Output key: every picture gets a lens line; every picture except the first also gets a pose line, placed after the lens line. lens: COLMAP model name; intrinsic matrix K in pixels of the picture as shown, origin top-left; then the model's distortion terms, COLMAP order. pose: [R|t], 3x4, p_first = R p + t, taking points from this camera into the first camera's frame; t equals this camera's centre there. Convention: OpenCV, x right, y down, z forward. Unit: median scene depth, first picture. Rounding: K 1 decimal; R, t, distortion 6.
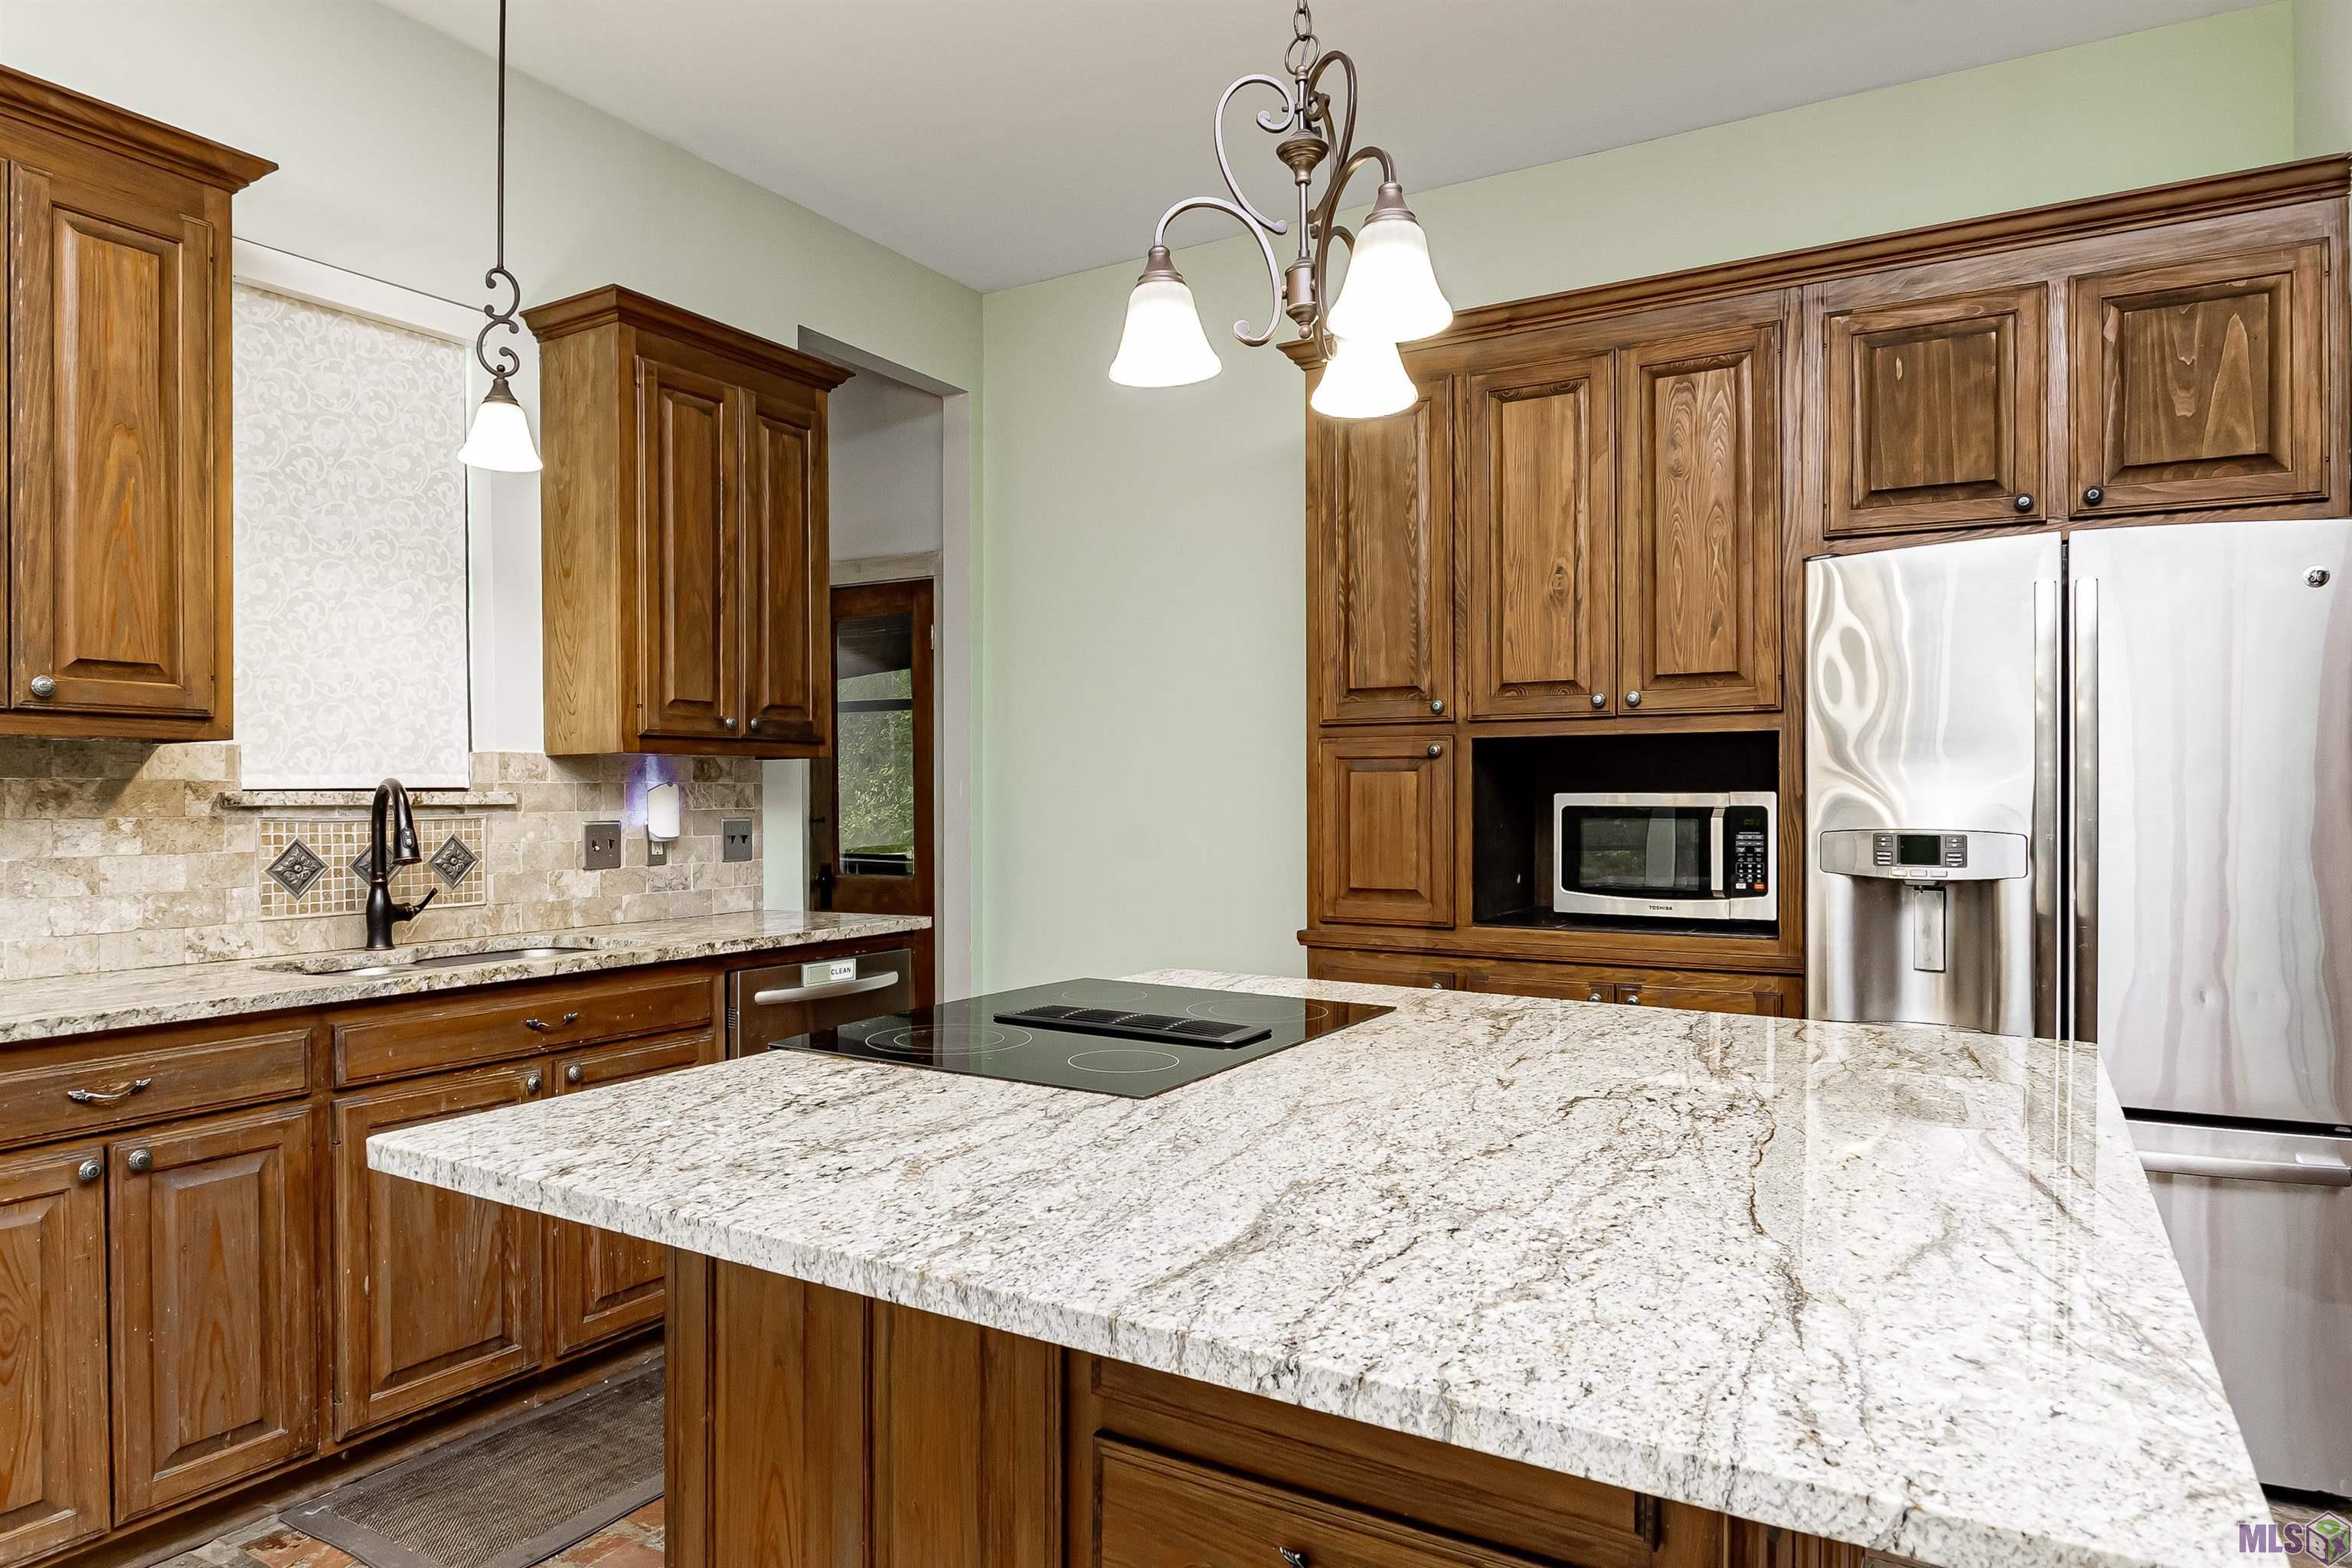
lens RADIAL K [[1379.2, 0, 1192.7], [0, 1379.2, 805.3], [0, 0, 1]] dist [-0.011537, -0.000479]
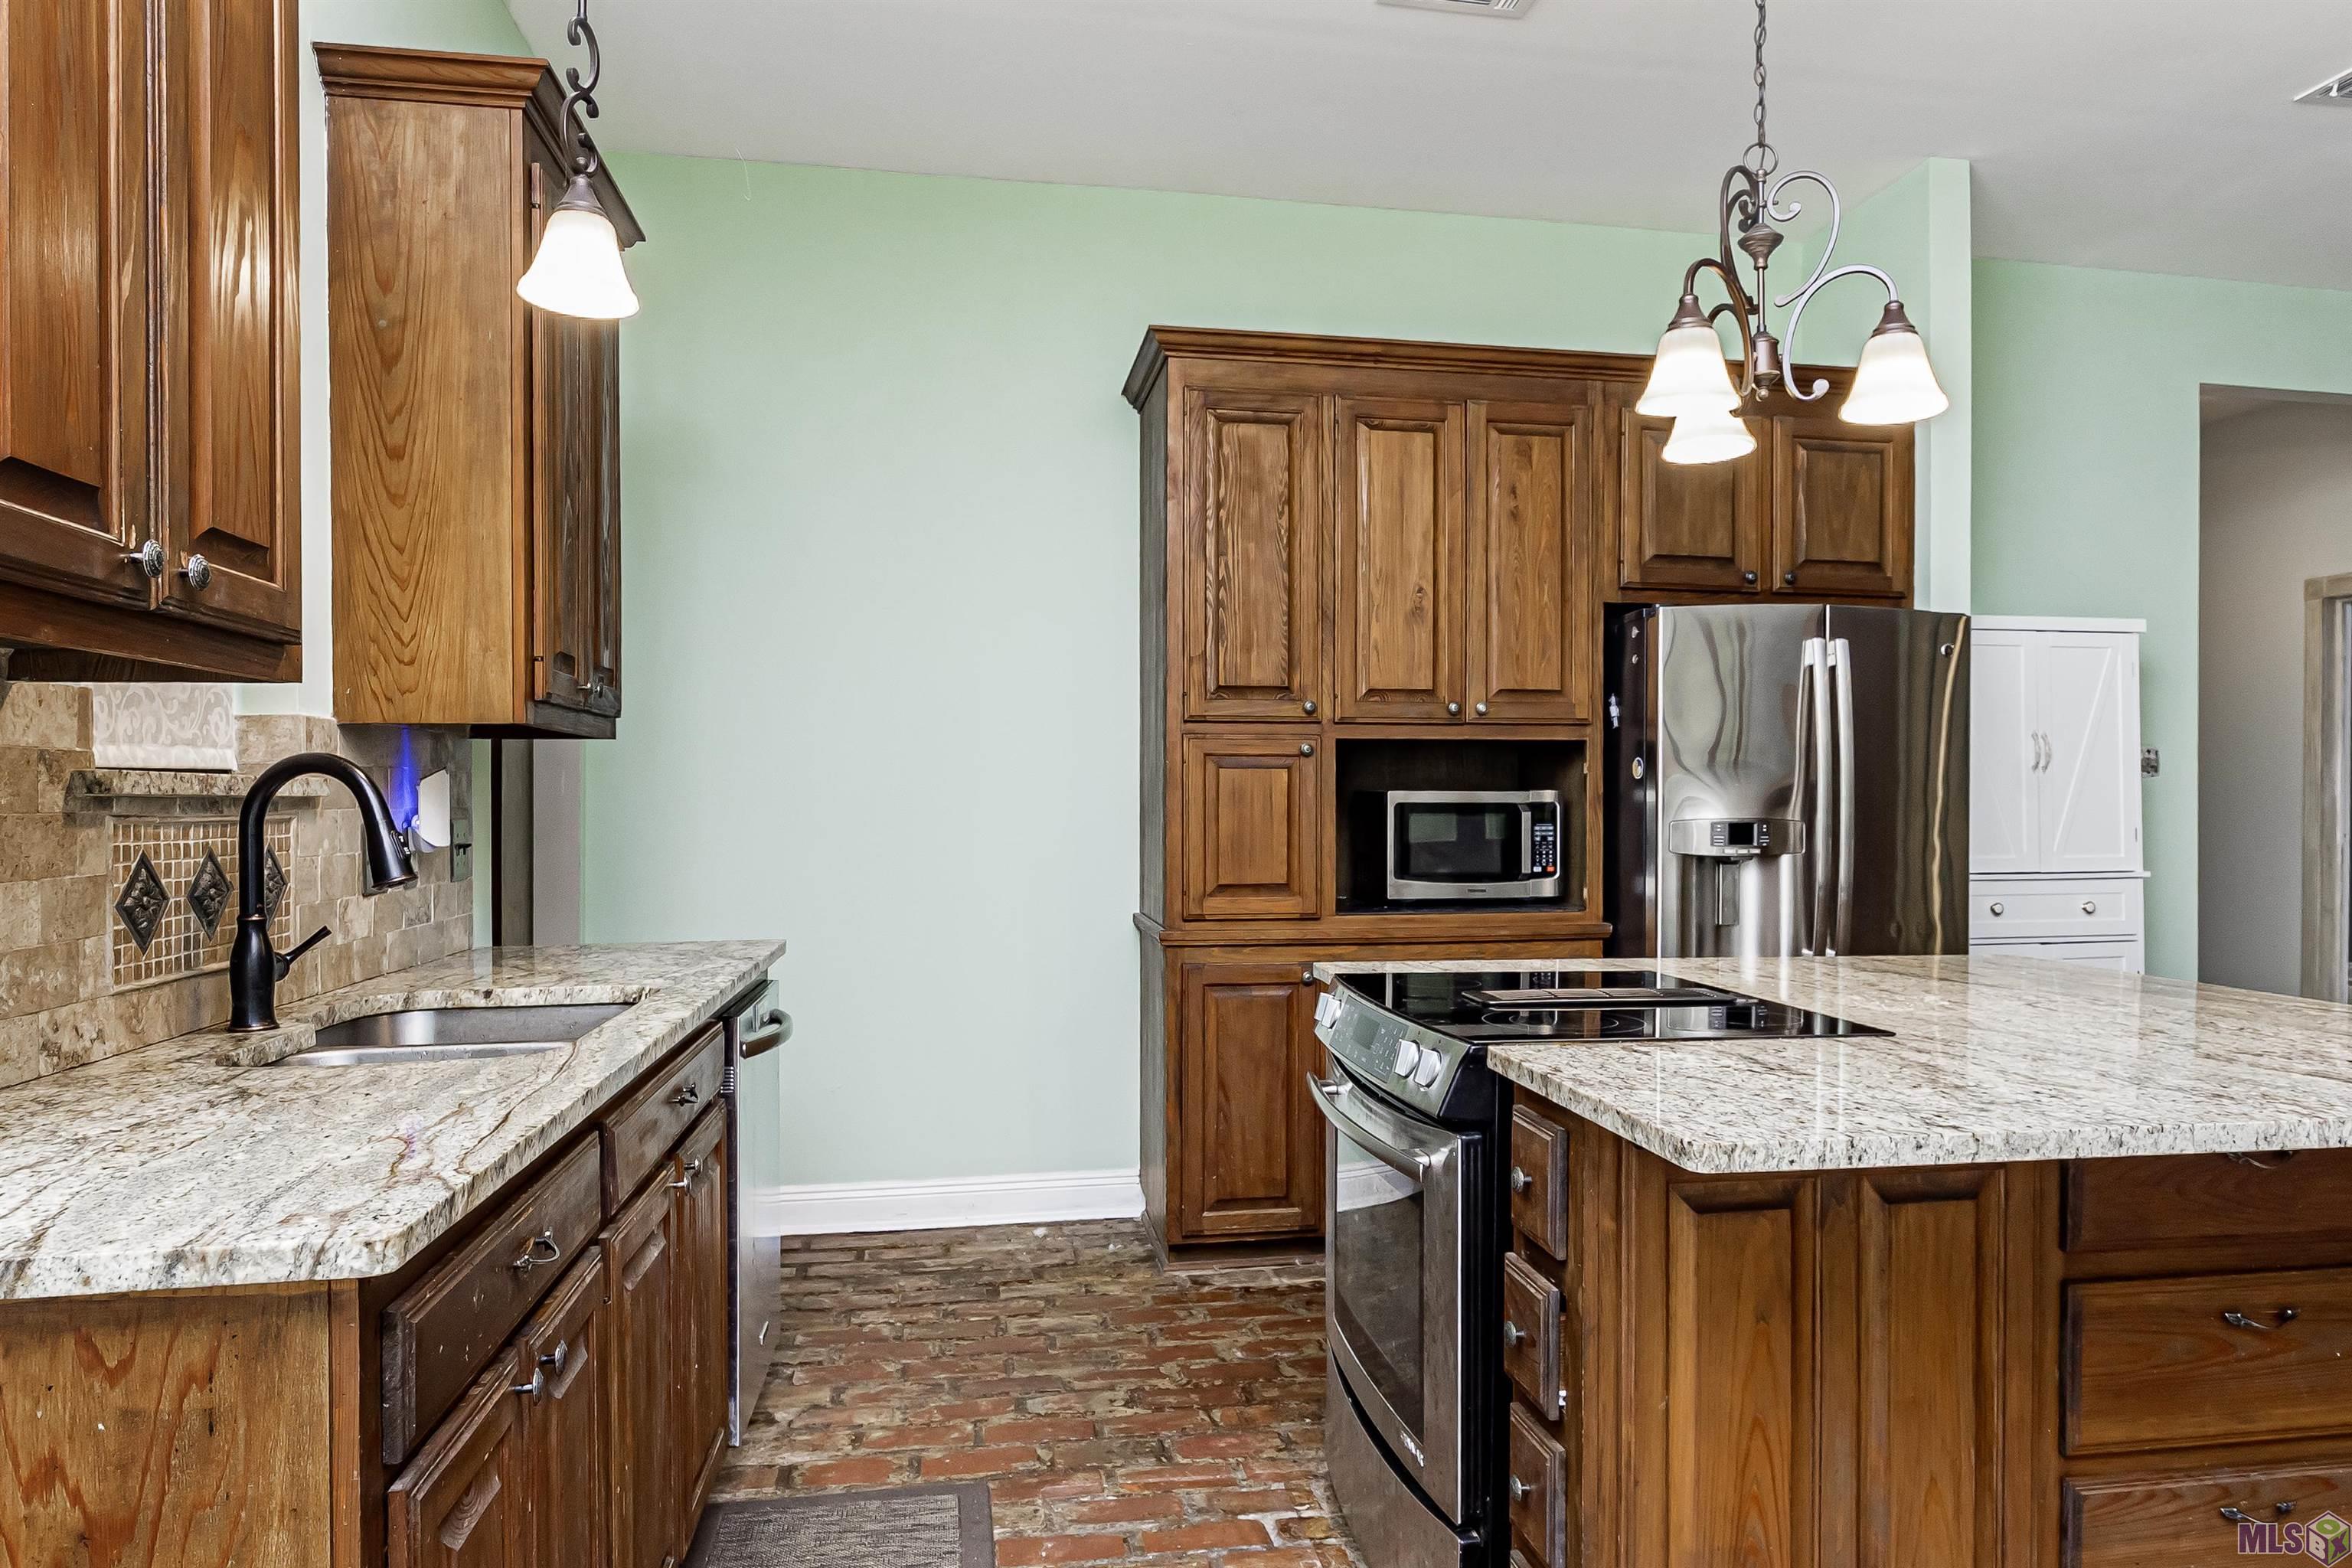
lens RADIAL K [[1493.4, 0, 1252.7], [0, 1493.4, 798.2], [0, 0, 1]] dist [-0.003178, -0.001440]
pose [[0.757633, 0.003377, 0.652672, -0.621880], [0.002010, 0.999970, -0.007508, 0.006262], [-0.652678, 0.007001, 0.757603, 0.177646]]
